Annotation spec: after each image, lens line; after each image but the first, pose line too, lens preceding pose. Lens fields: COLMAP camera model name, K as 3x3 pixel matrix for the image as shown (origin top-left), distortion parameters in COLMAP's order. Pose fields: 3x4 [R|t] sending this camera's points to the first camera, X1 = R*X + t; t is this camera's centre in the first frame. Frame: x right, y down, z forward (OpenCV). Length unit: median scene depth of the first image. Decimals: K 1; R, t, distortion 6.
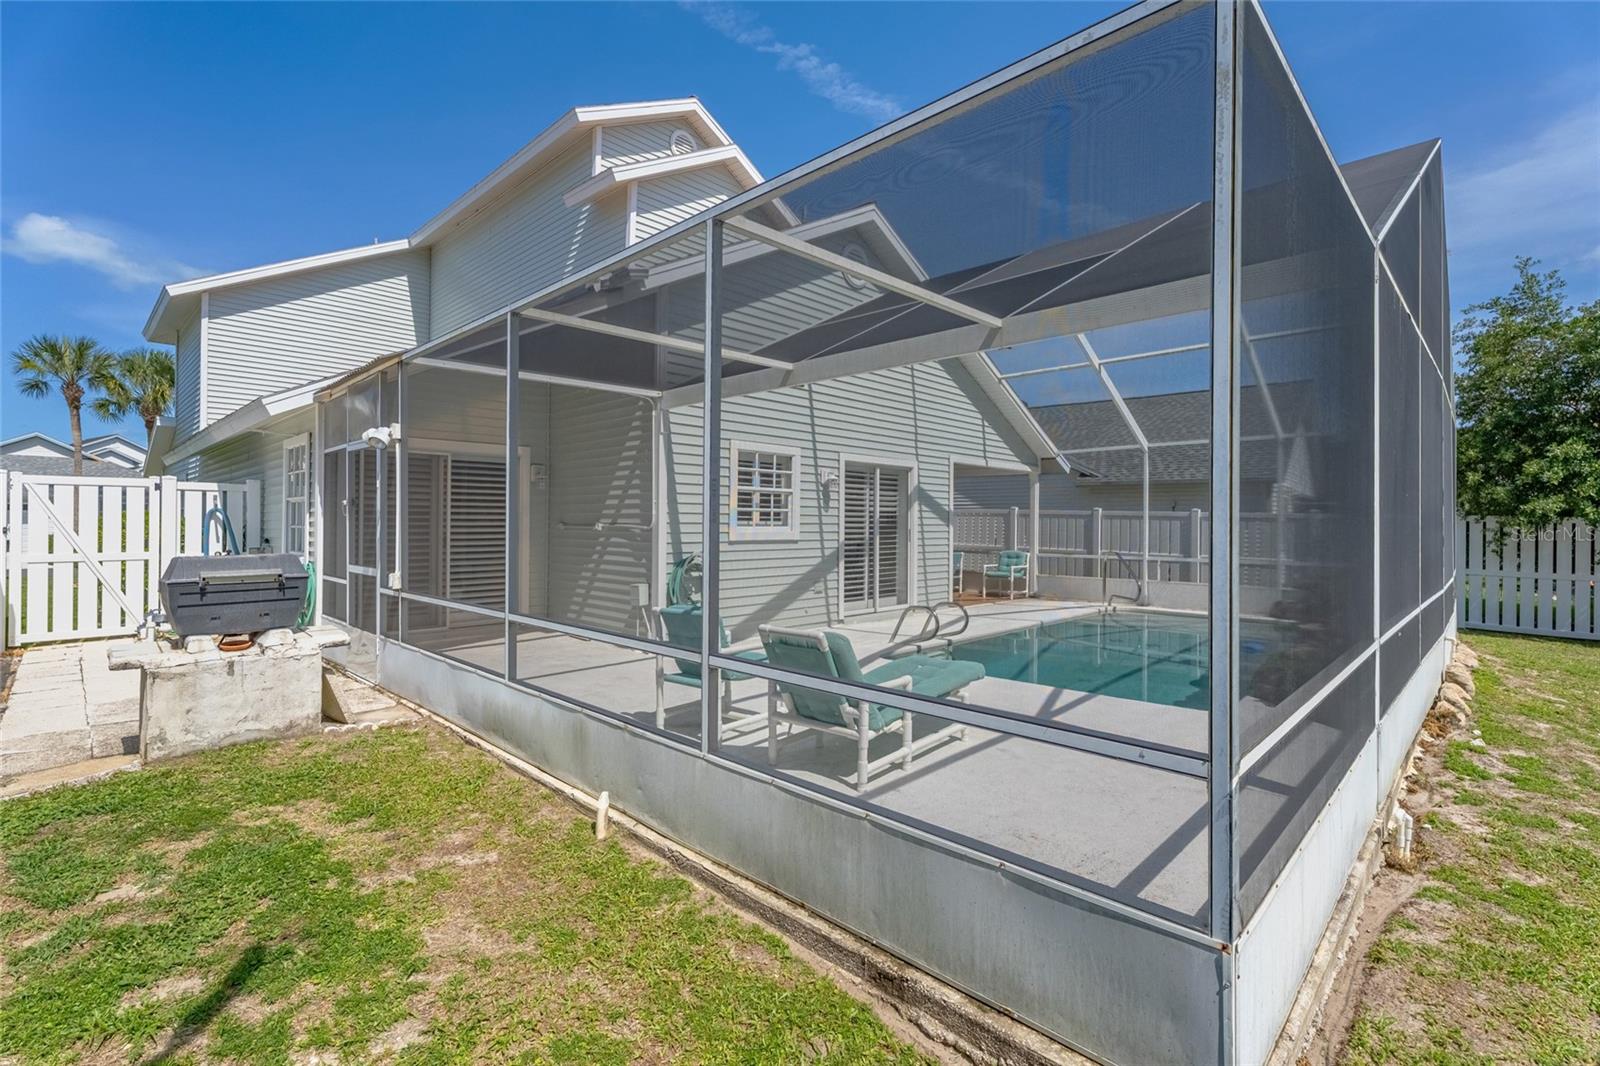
lens RADIAL K [[726.8, 0, 800.8], [0, 726.8, 524.3], [0, 0, 1]] dist [0.003238, 0.000120]
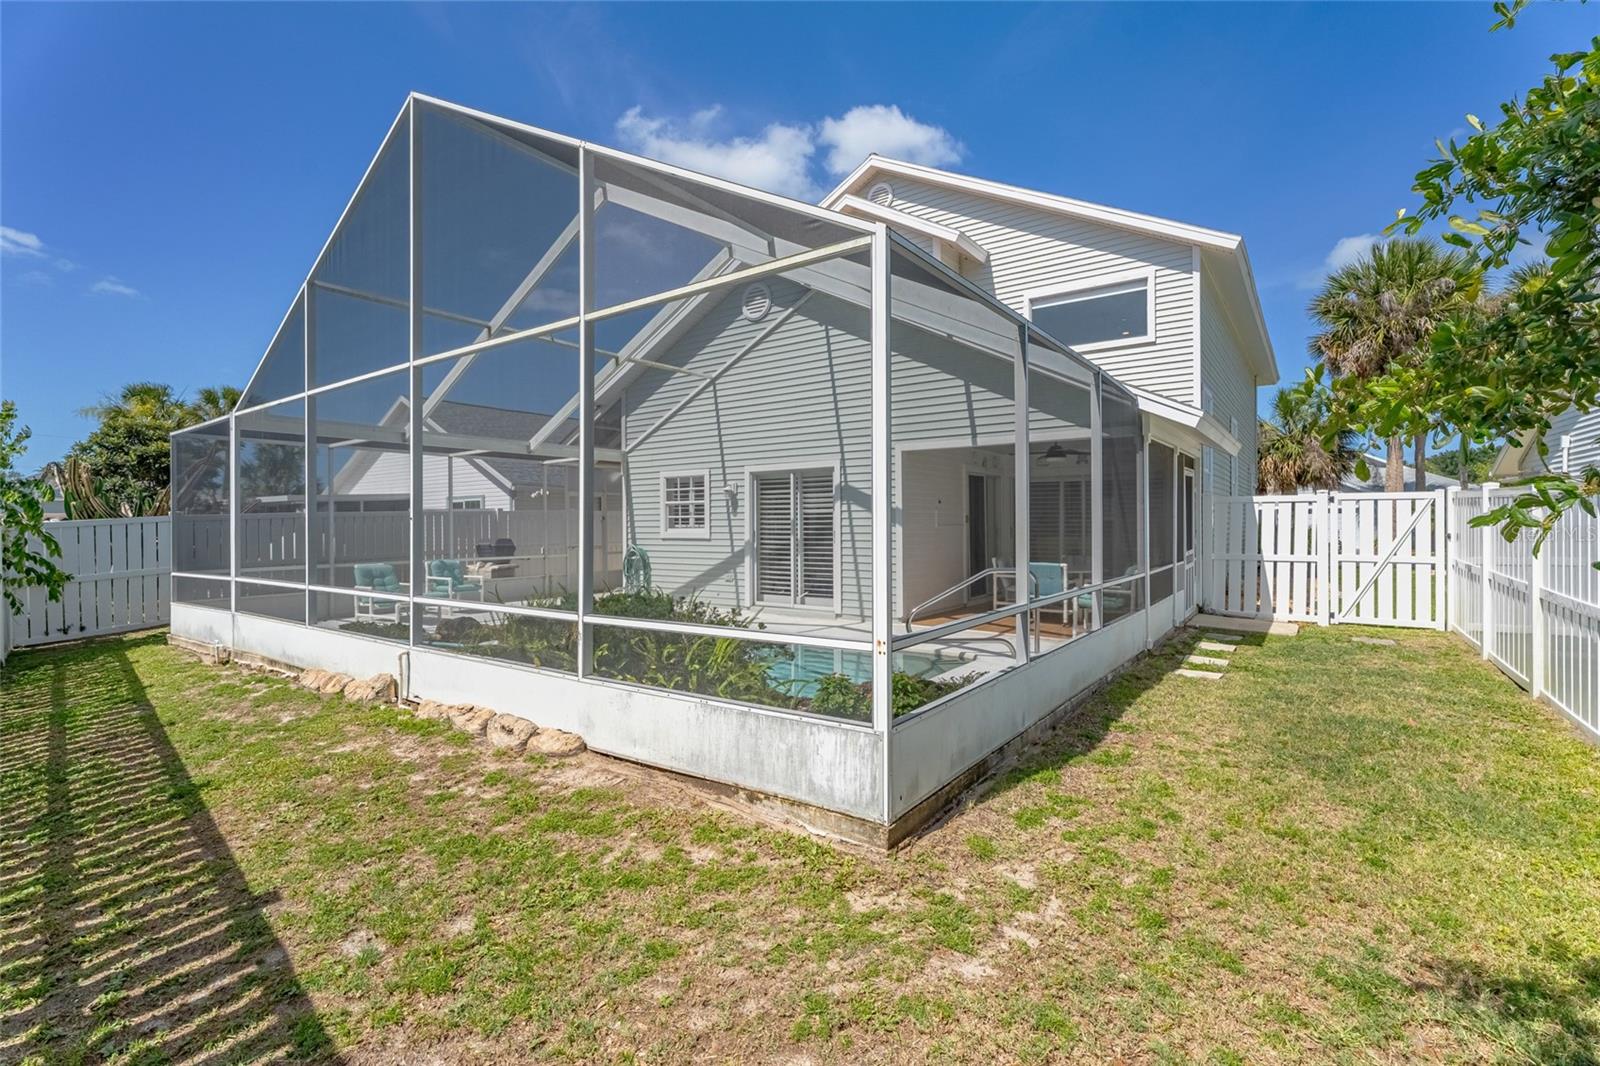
lens RADIAL K [[726.8, 0, 803.6], [0, 726.8, 531.8], [0, 0, 1]] dist [0.003238, 0.000120]
pose [[0.143199, -0.002301, -0.989691, 1.260826], [0.004441, 0.999989, -0.001682, 0.011522], [0.989684, -0.004154, 0.143208, 0.932877]]
